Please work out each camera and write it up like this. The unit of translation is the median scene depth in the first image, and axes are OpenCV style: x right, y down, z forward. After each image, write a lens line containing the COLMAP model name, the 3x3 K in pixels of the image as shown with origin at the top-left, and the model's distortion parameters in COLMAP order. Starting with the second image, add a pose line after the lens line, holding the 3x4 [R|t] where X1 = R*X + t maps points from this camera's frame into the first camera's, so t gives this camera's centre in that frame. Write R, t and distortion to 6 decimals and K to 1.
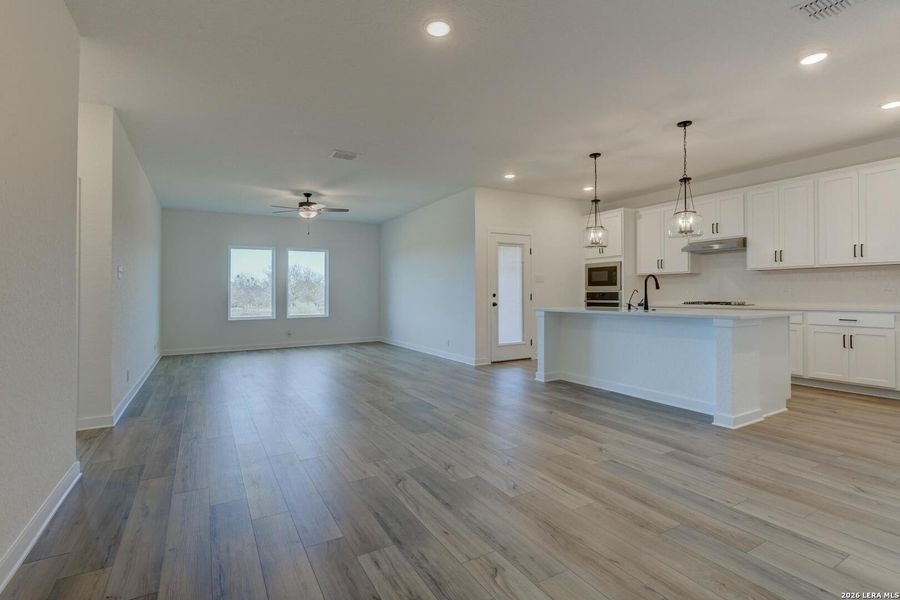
lens RADIAL K [[412.7, 0, 448.1], [0, 412.7, 292.9], [0, 0, 1]] dist [0.002270, 0.000649]
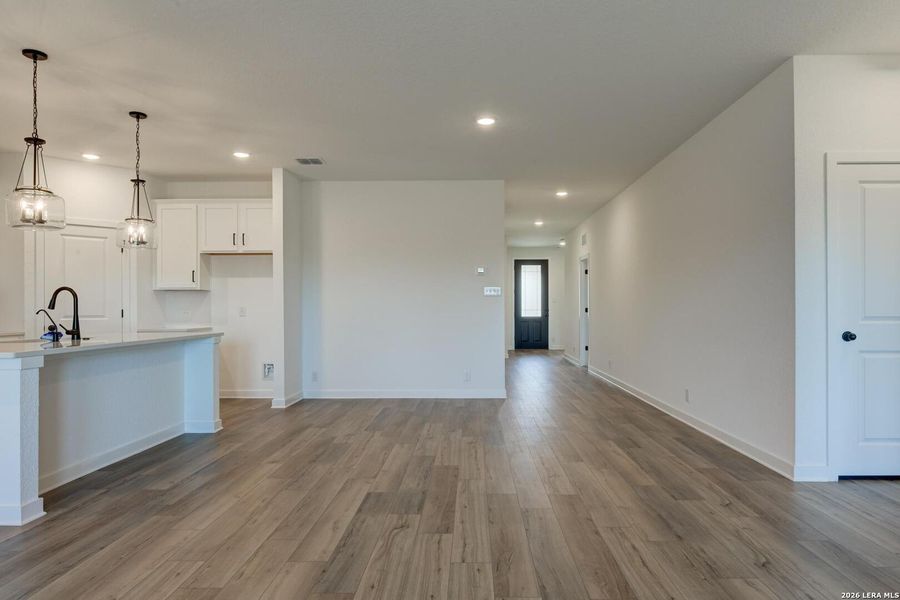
lens RADIAL K [[563.6, 0, 450.7], [0, 563.6, 304.7], [0, 0, 1]] dist [-0.014573, -0.000120]
pose [[-0.854107, 0.019065, 0.519747, -0.589693], [0.013727, 0.999806, -0.014115, 0.007006], [-0.519916, -0.004921, -0.854203, 1.663791]]
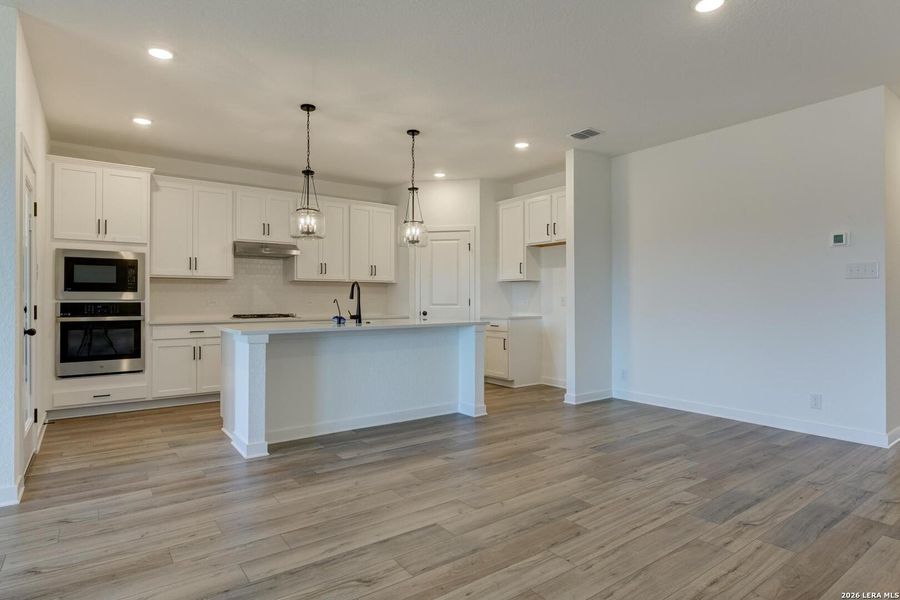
lens RADIAL K [[512.7, 0, 448.4], [0, 512.7, 297.1], [0, 0, 1]] dist [-0.018383, 0.004340]
pose [[-0.107370, 0.015925, 0.994092, -0.671271], [0.003188, 0.999872, -0.015674, 0.006218], [-0.994214, 0.001486, -0.107407, 1.061996]]
